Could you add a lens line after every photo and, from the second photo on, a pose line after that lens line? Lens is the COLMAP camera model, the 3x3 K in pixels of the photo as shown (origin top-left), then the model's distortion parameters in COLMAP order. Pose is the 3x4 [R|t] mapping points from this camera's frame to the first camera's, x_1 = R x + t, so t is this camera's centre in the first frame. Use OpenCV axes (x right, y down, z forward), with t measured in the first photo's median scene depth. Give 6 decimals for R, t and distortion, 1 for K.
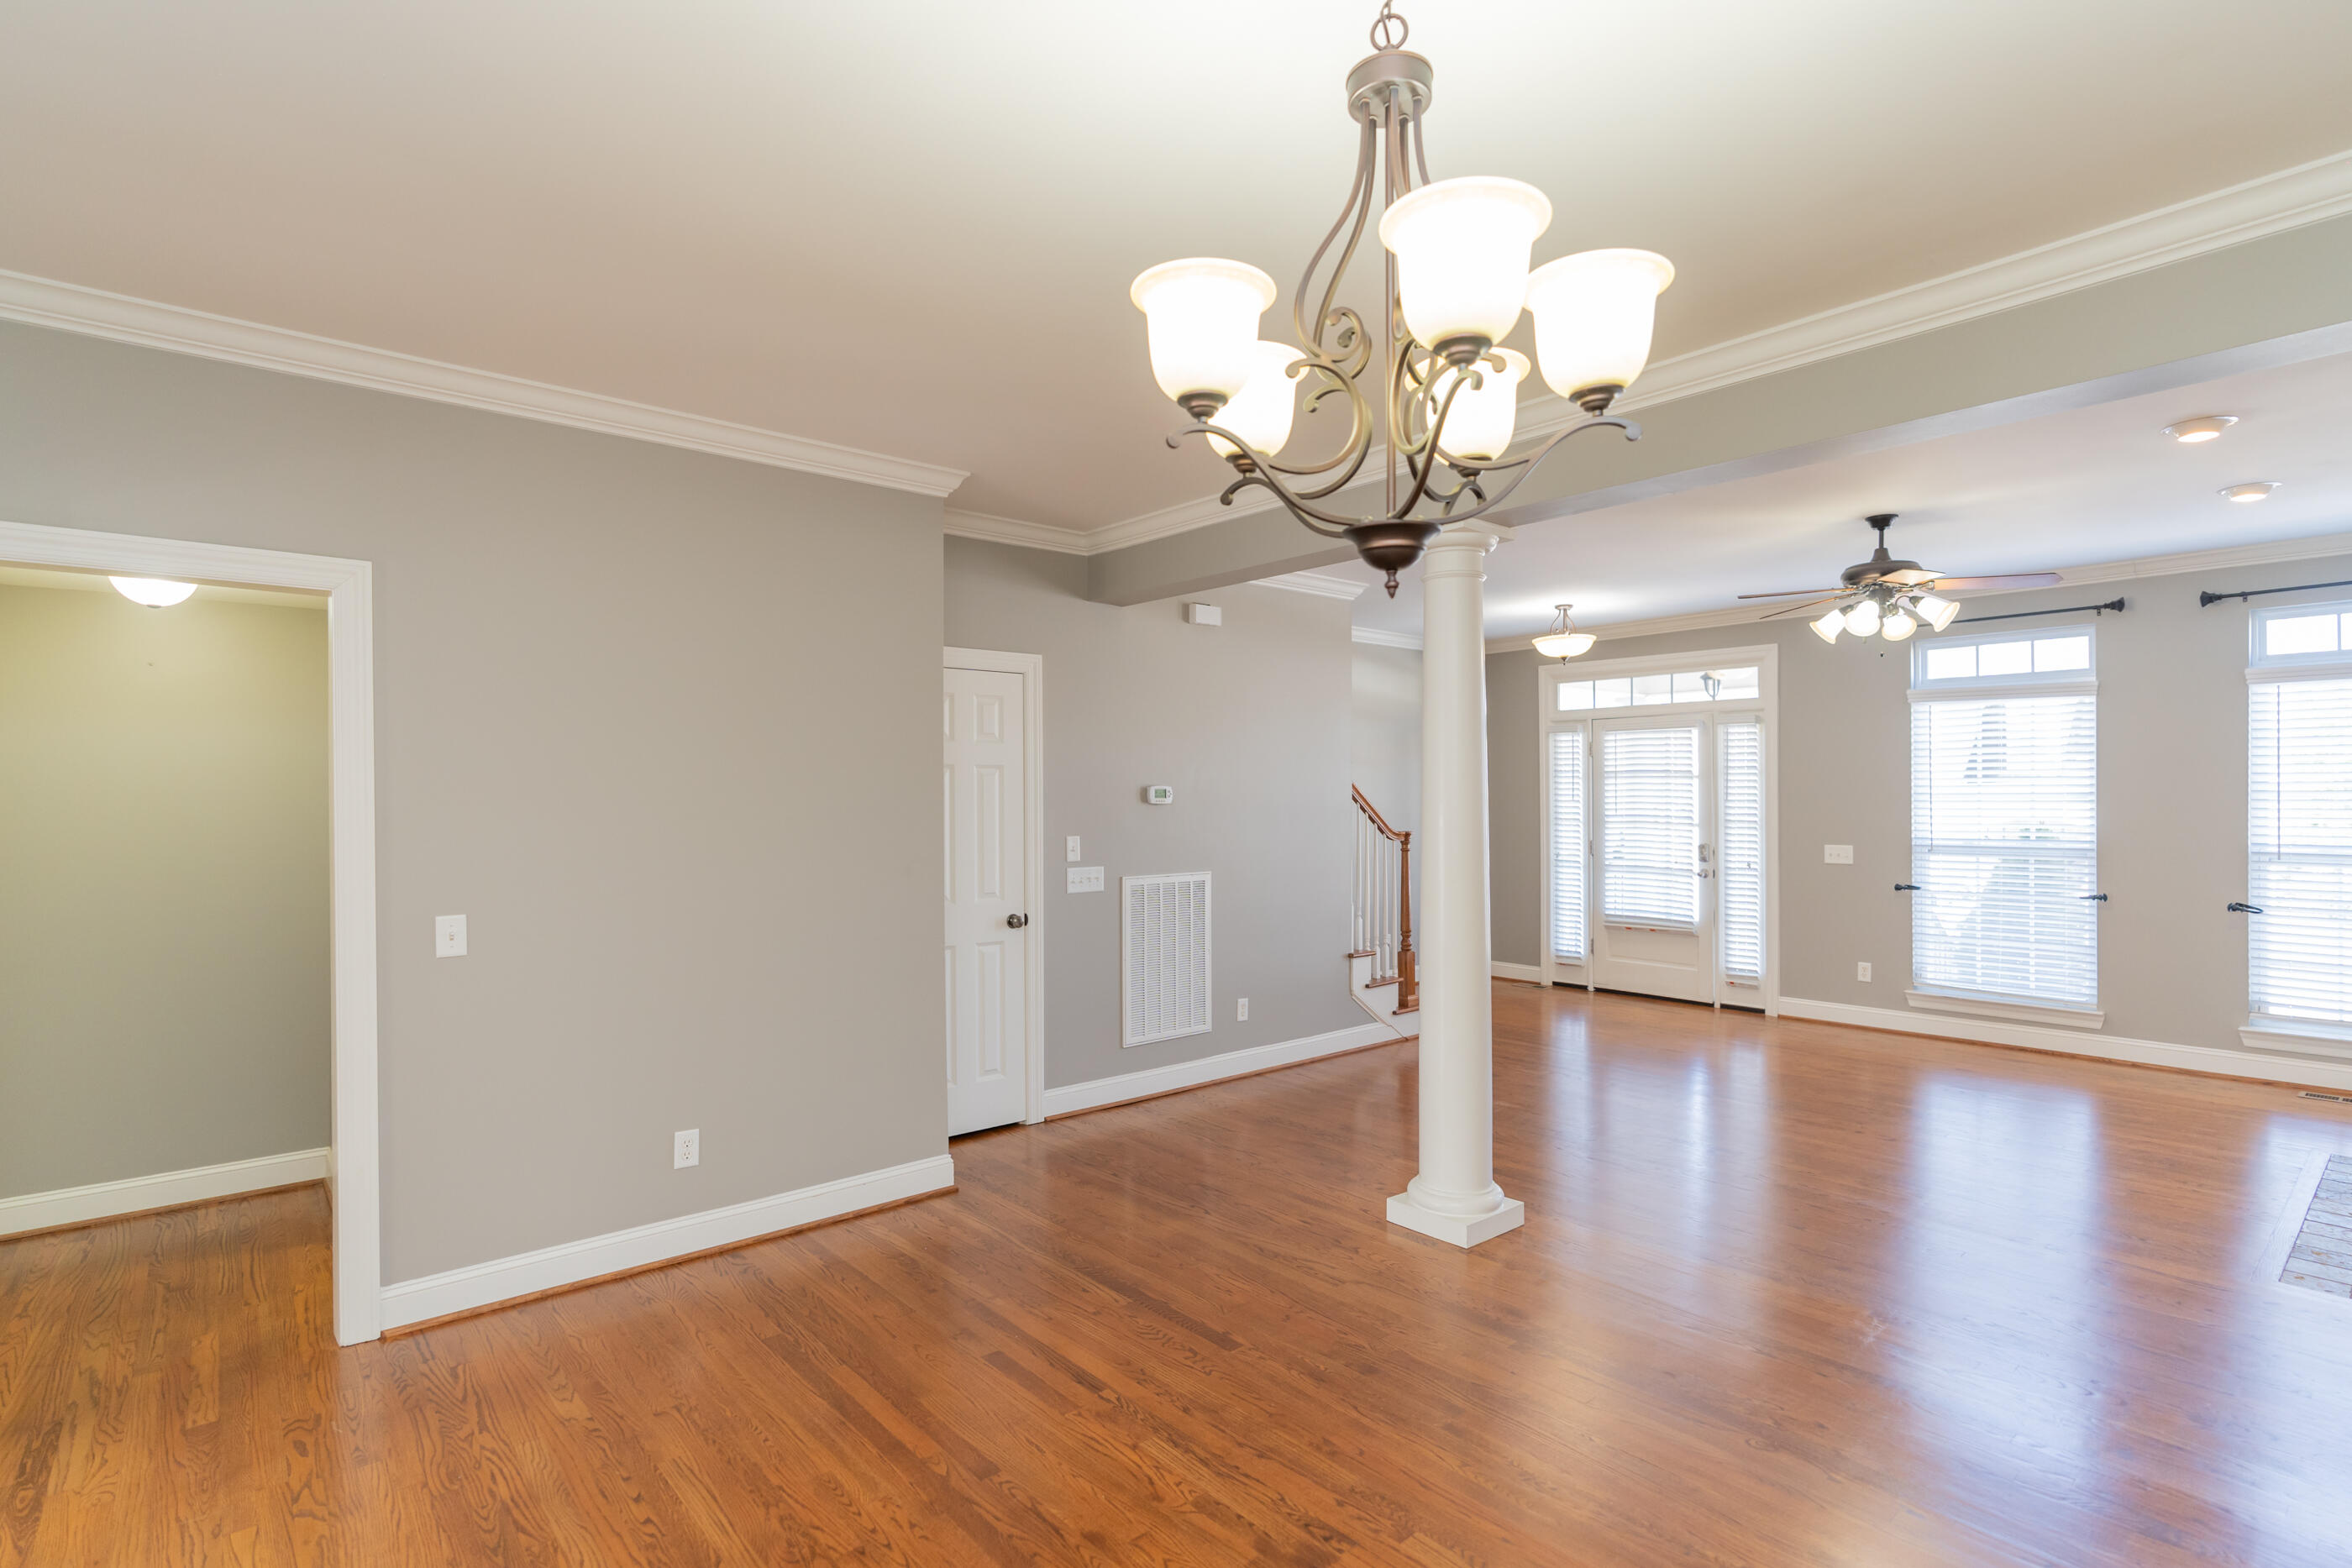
lens RADIAL K [[1137.5, 0, 1178.5], [0, 1137.5, 798.1], [0, 0, 1]] dist [-0.002122, -0.000041]
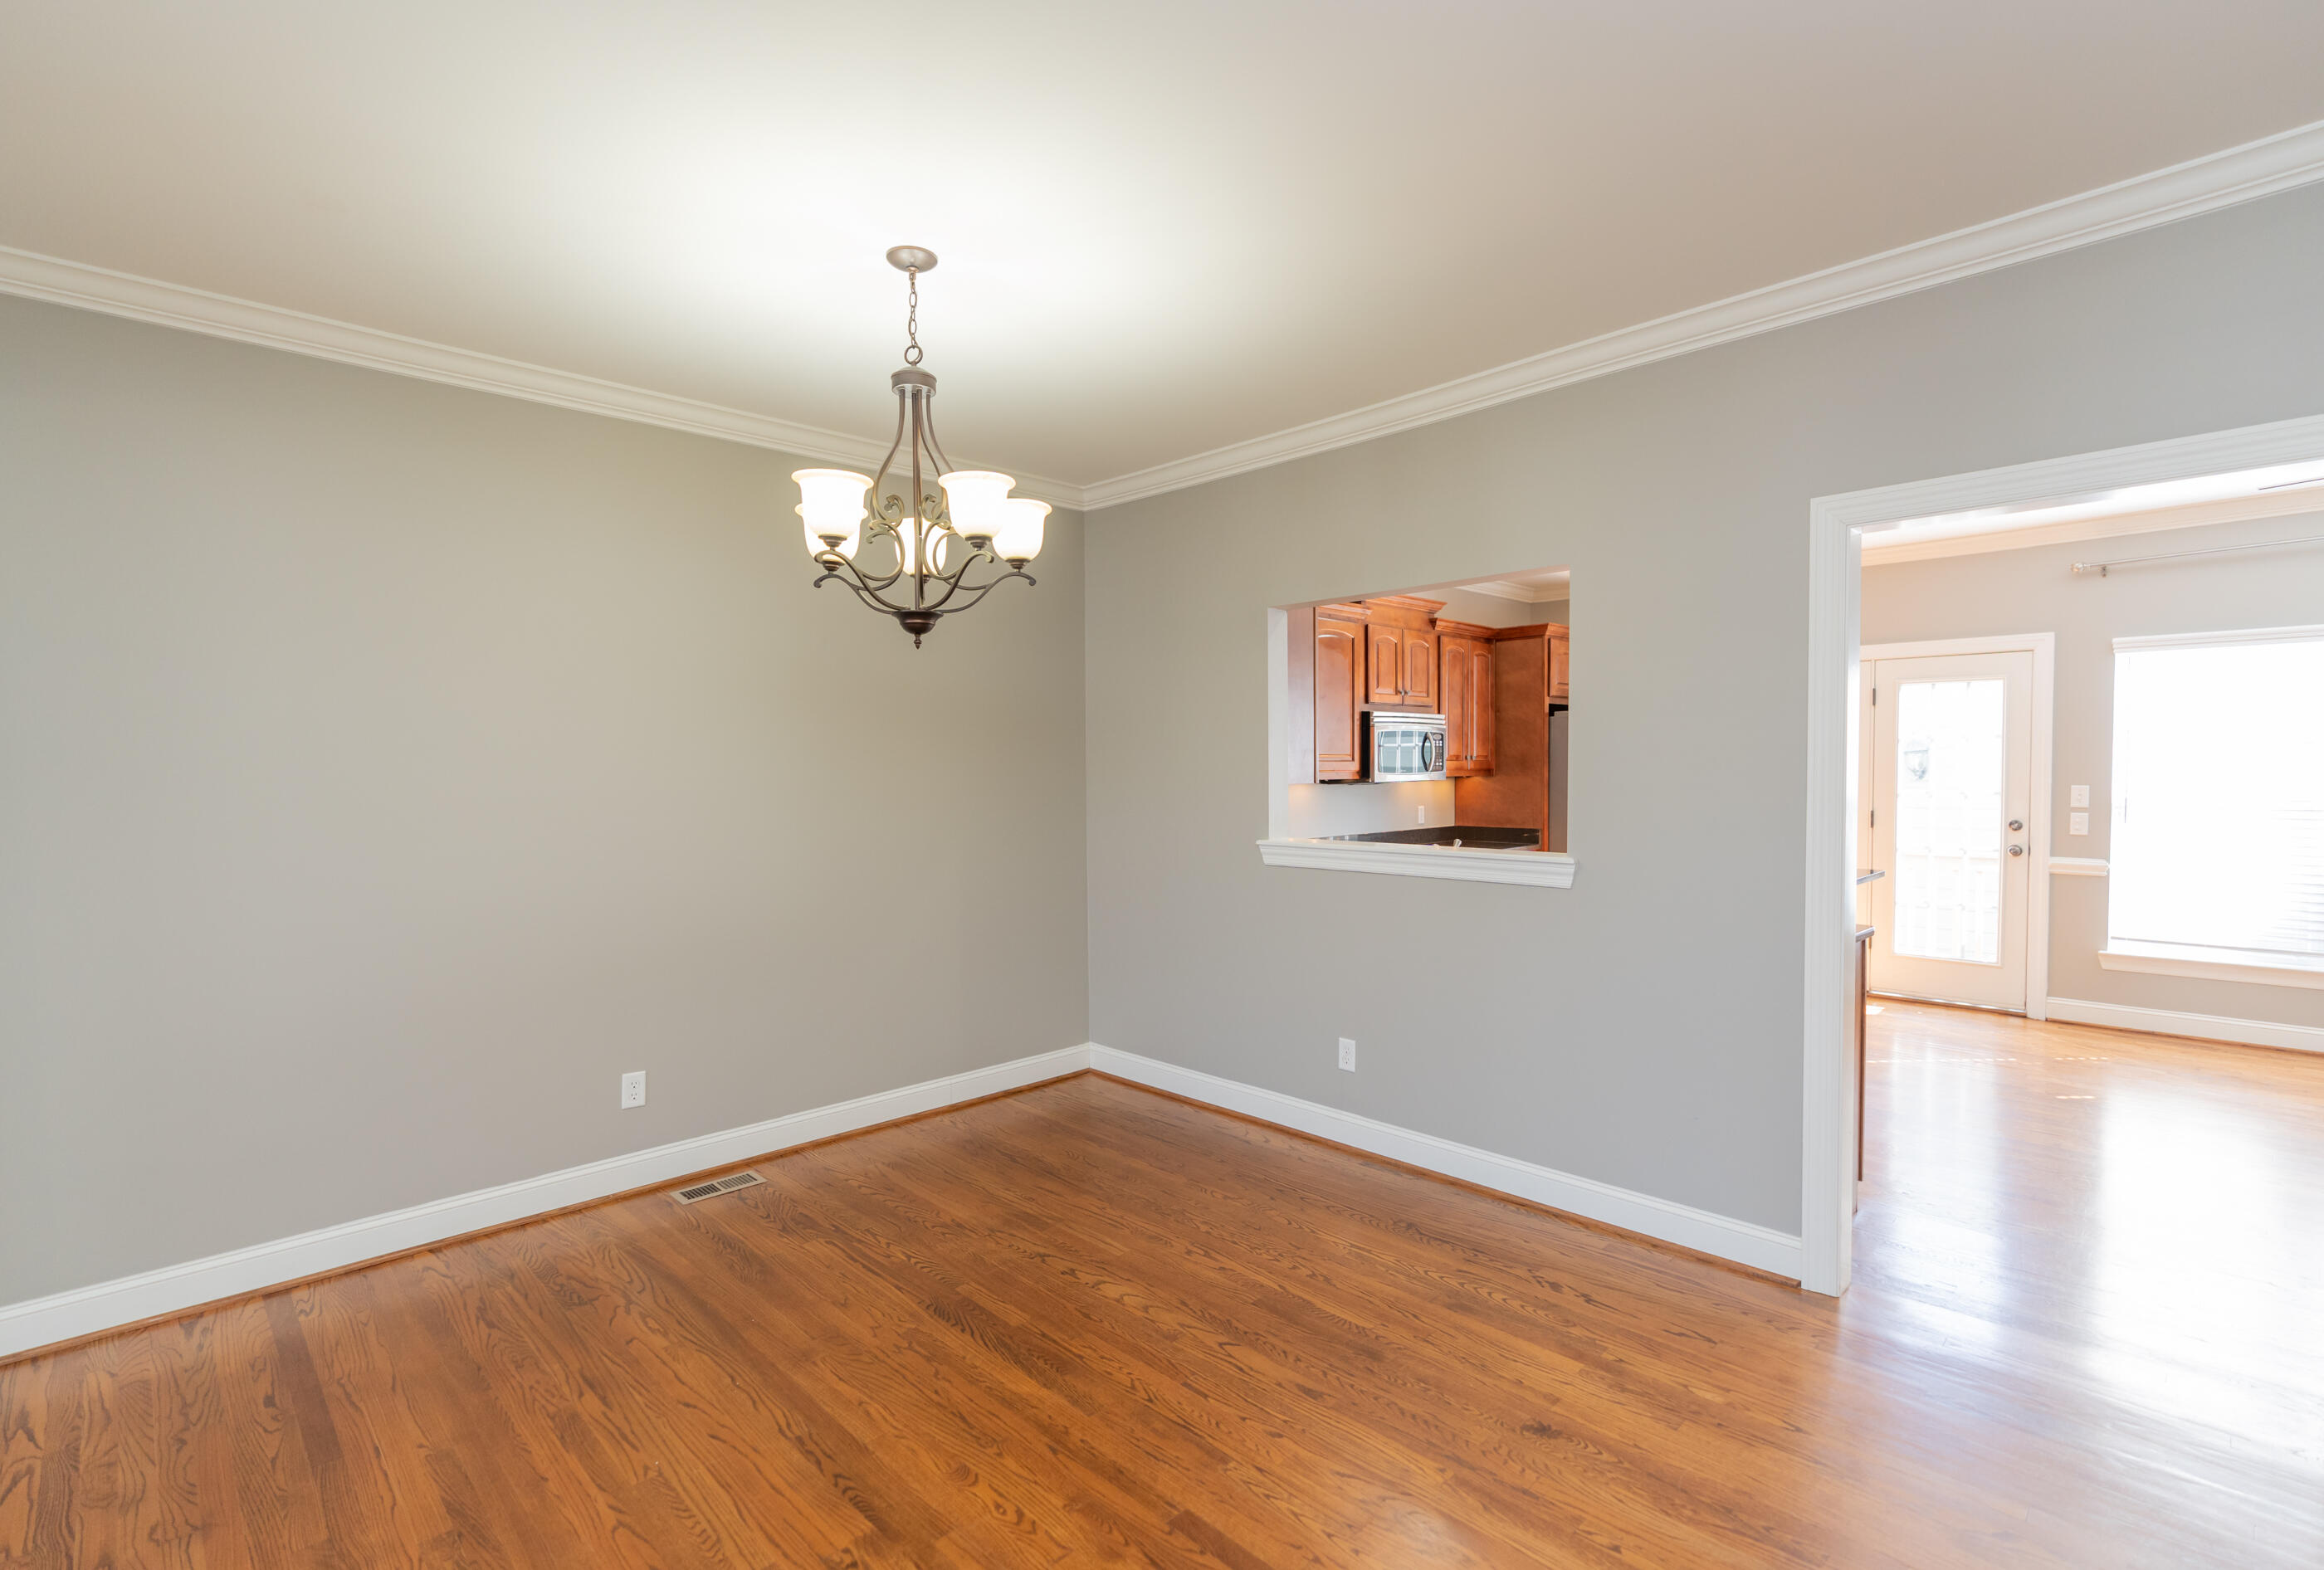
lens RADIAL K [[1083.6, 0, 1189.6], [0, 1083.6, 792.3], [0, 0, 1]] dist [0.001182, 0.000743]
pose [[-0.997453, 0.015532, -0.069611, -0.031457], [0.013669, 0.999538, 0.027156, 0.006730], [0.070001, 0.026136, -0.997205, 0.676118]]
